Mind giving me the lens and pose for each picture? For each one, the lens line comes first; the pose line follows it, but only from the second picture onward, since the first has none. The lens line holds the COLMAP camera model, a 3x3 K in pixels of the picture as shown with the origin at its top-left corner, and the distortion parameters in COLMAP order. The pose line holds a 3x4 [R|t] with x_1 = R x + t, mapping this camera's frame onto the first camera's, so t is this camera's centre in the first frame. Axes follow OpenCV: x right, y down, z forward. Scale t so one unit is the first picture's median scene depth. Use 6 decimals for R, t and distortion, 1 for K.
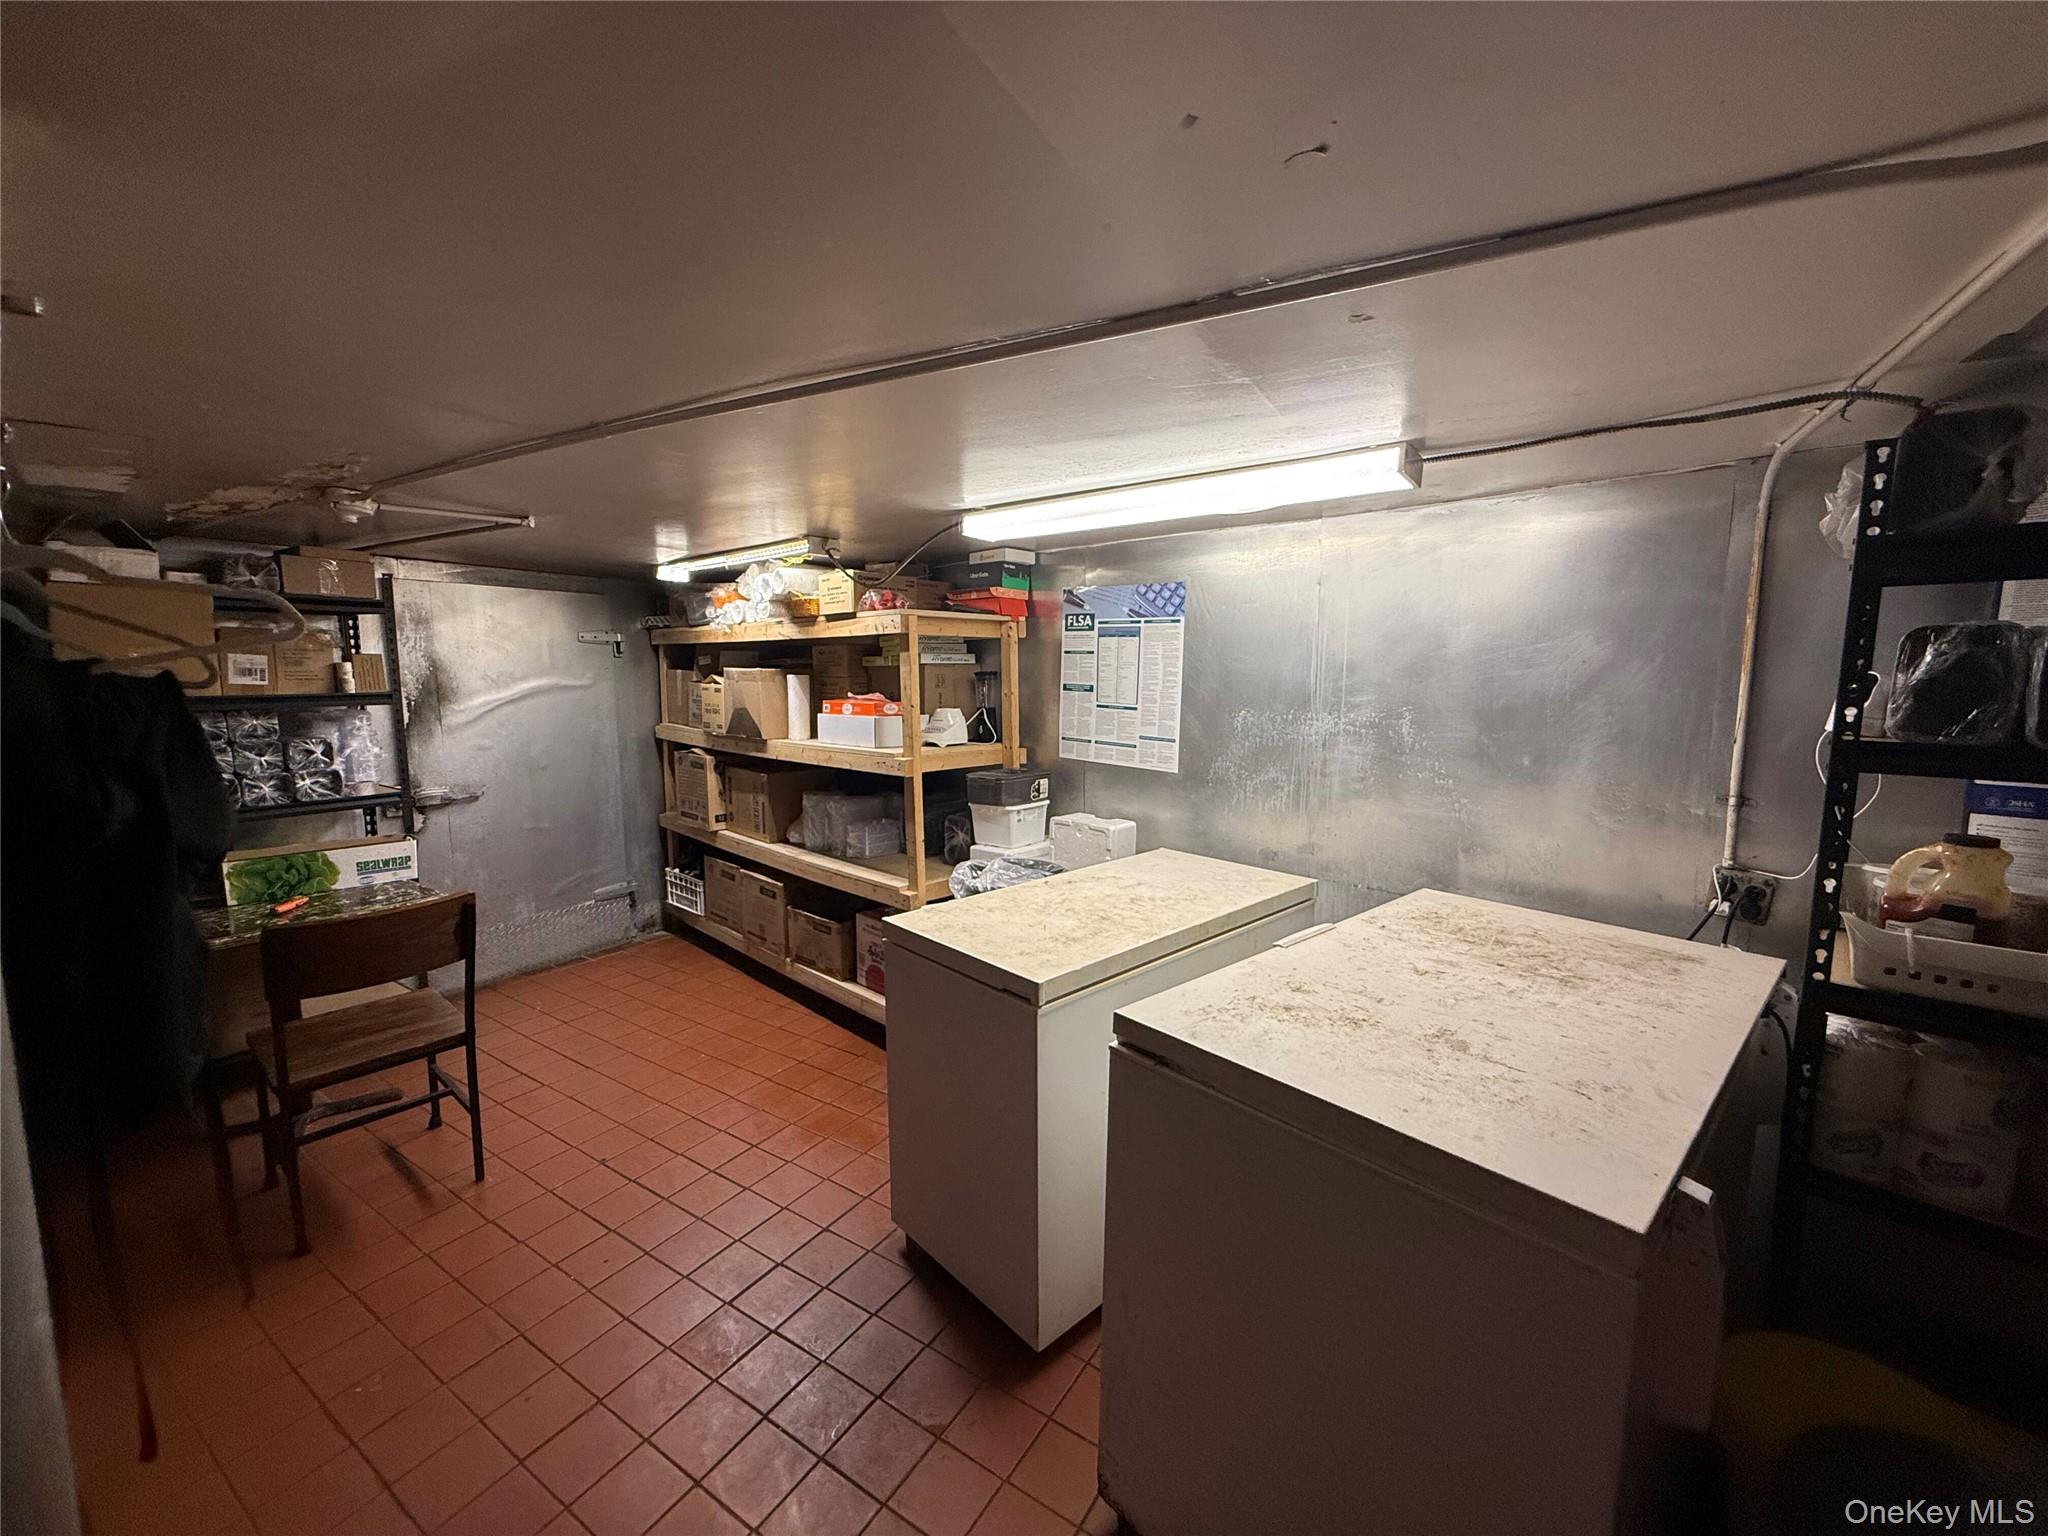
lens RADIAL K [[814.0, 0, 1021.5], [0, 814.0, 770.7], [0, 0, 1]] dist [0.000812, 0.000172]
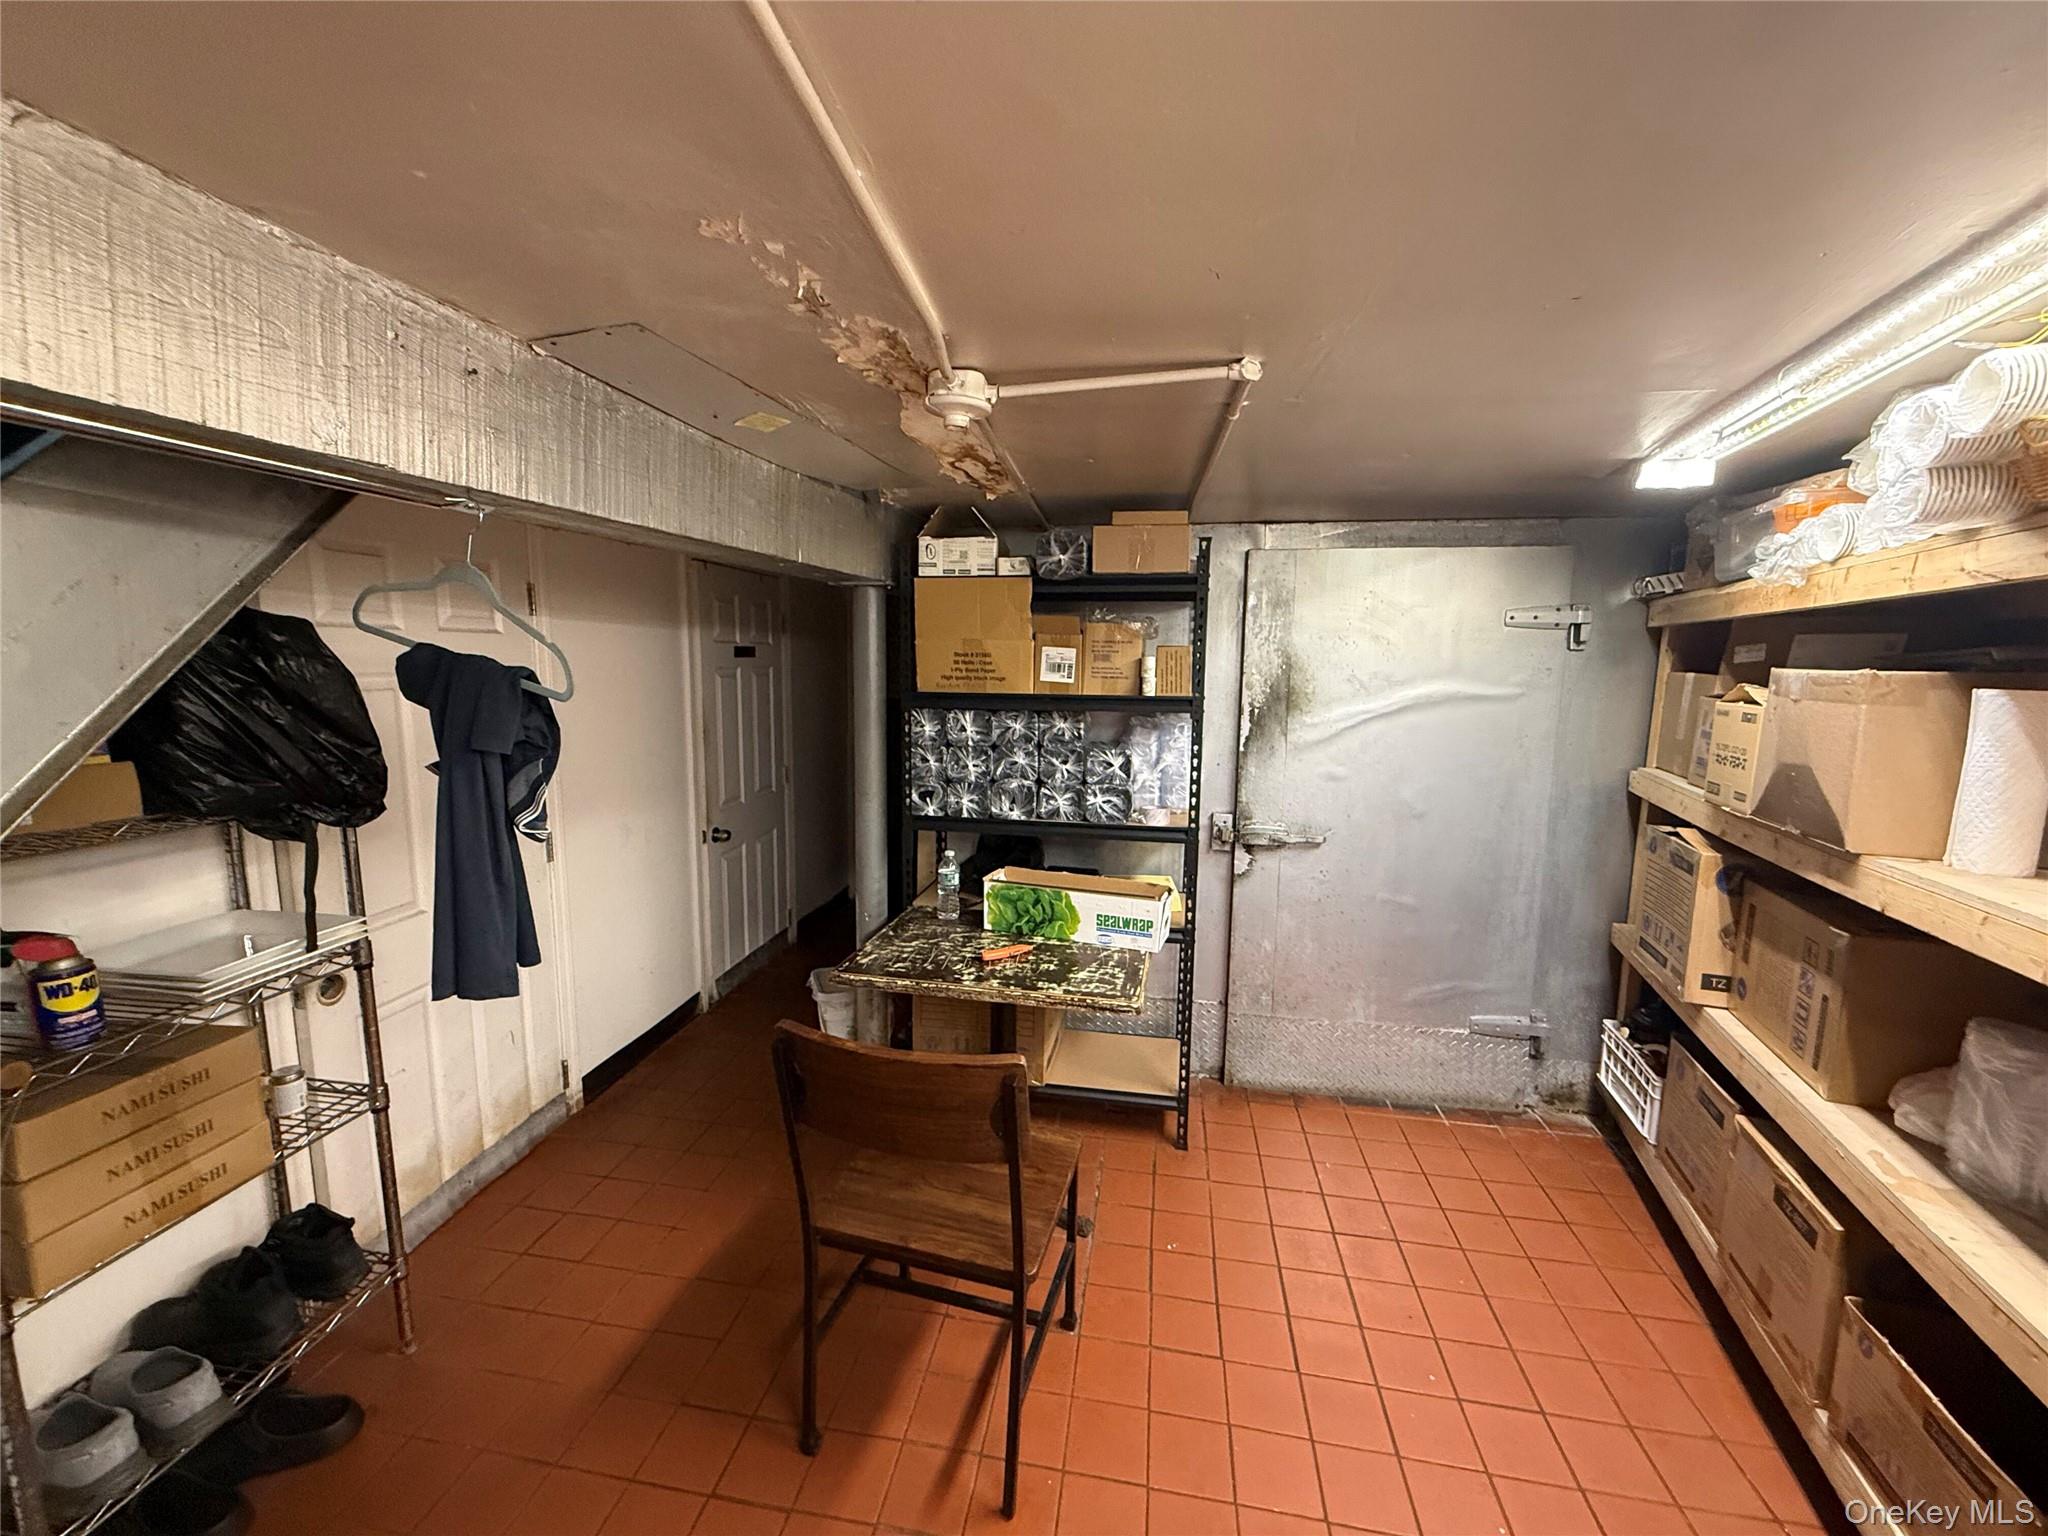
lens RADIAL K [[814.0, 0, 1019.0], [0, 814.0, 769.6], [0, 0, 1]] dist [0.000812, 0.000172]
pose [[0.387504, 0.120458, -0.913964, -0.139846], [-0.125215, 0.989116, 0.077274, -0.068052], [0.913325, 0.084498, 0.398369, 0.562526]]
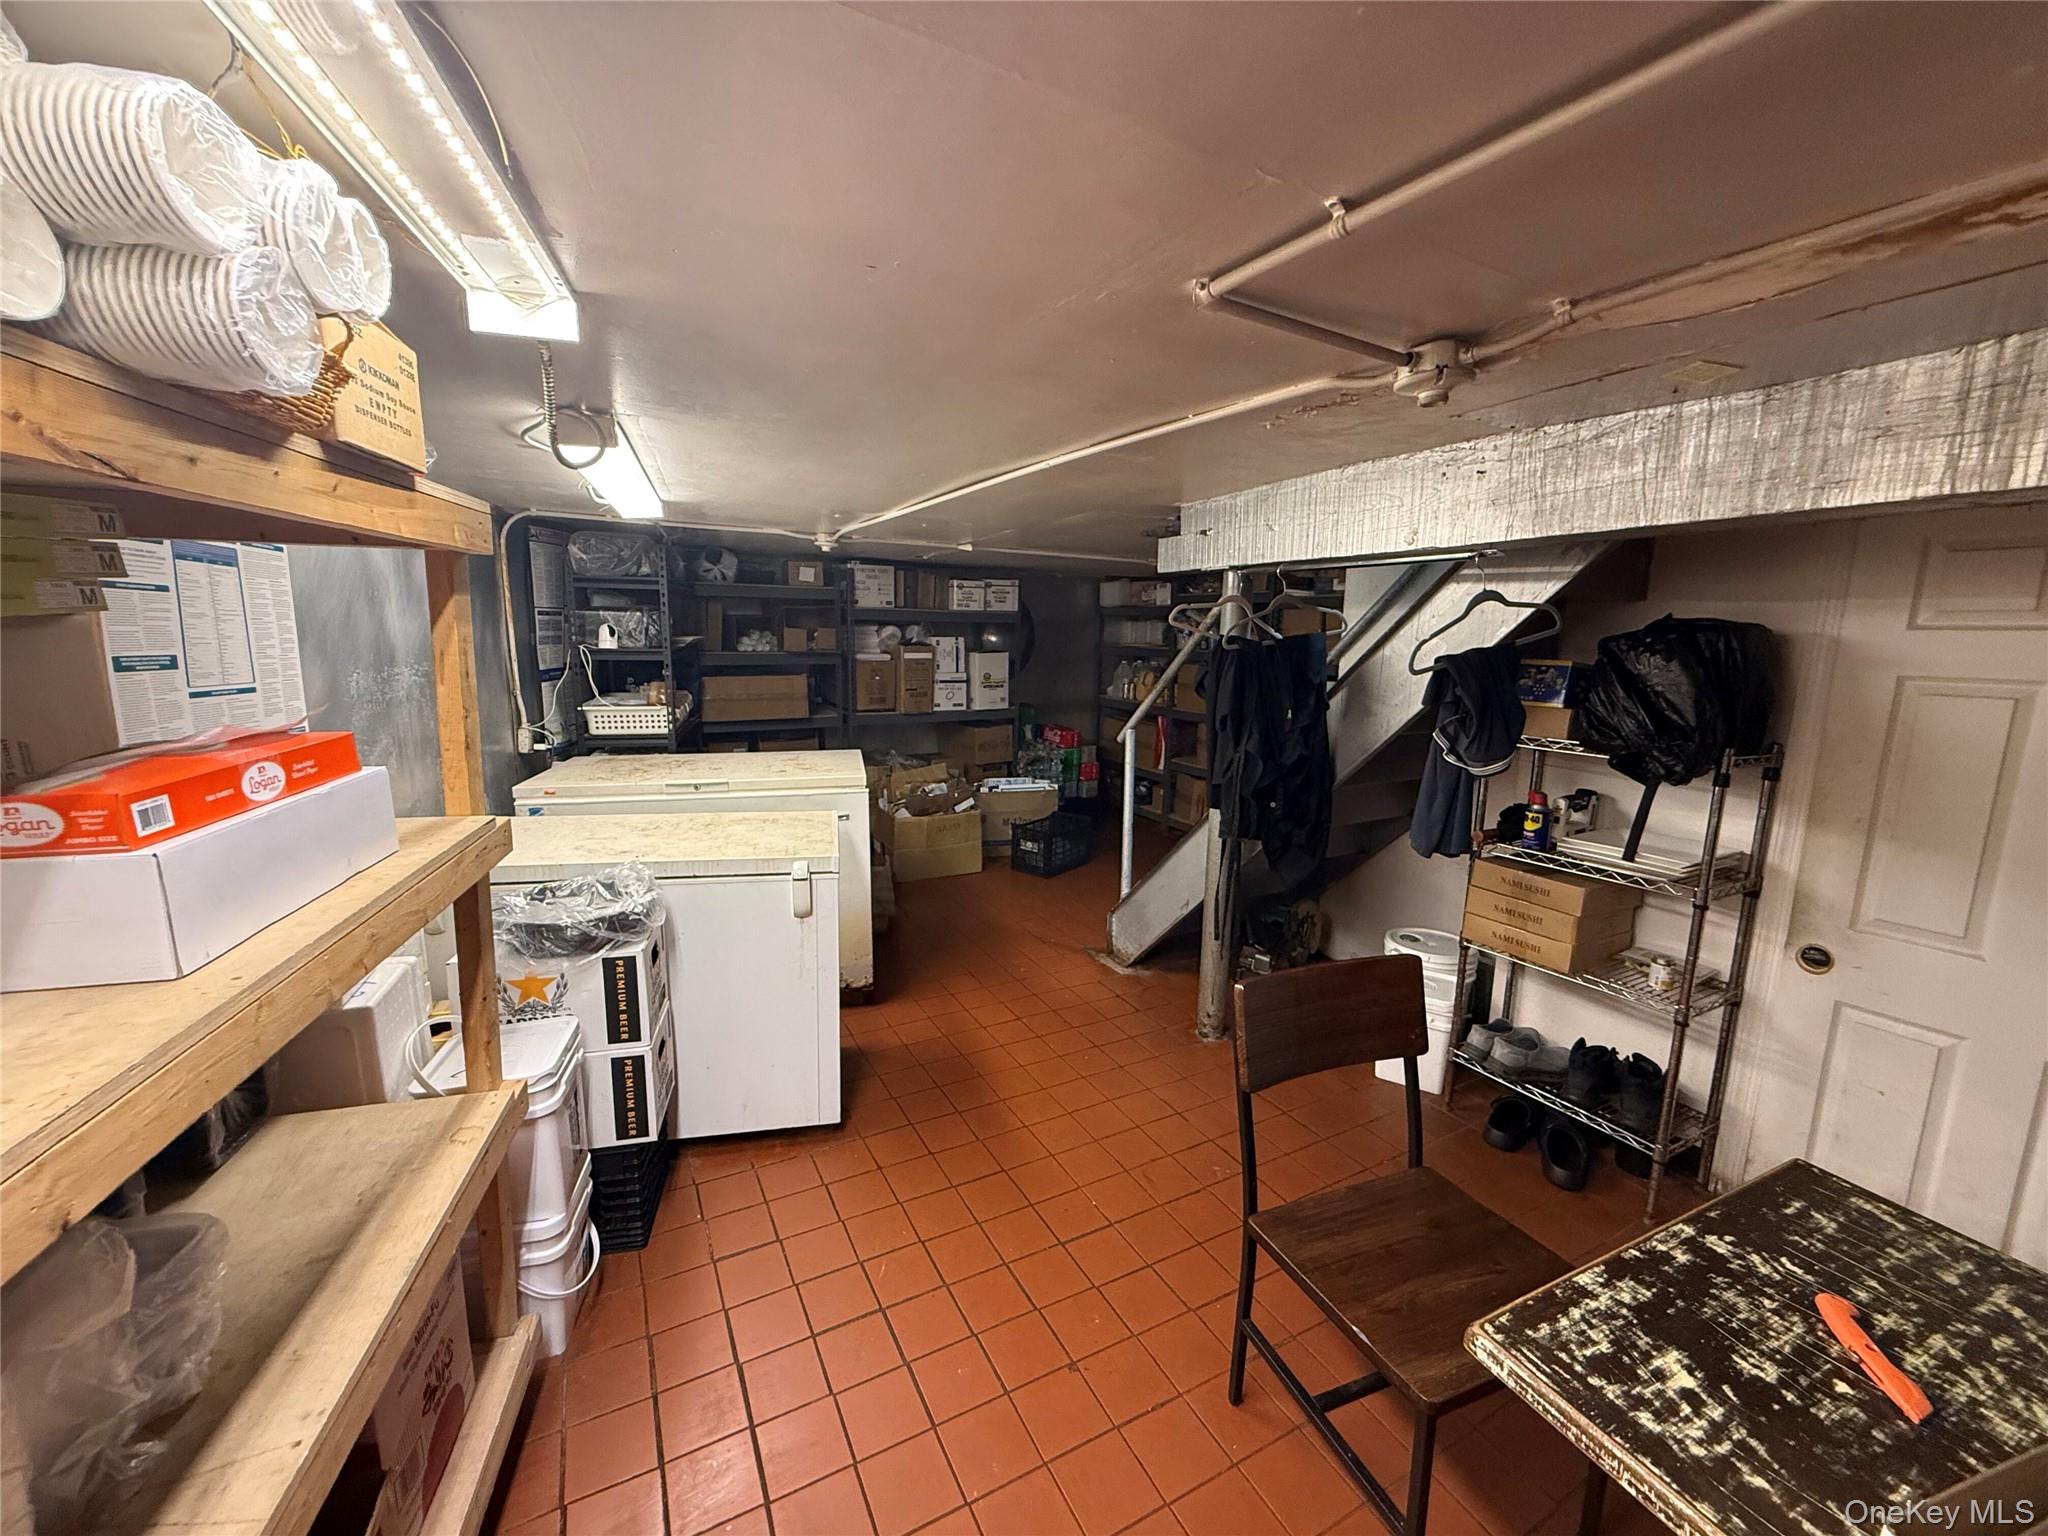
lens RADIAL K [[814.0, 0, 1018.8], [0, 814.0, 762.8], [0, 0, 1]] dist [0.000812, 0.000172]
pose [[-0.870754, -0.101352, 0.481160, -0.614605], [0.038611, 0.961413, 0.272388, -0.159121], [-0.490200, 0.255761, -0.833241, 1.190785]]
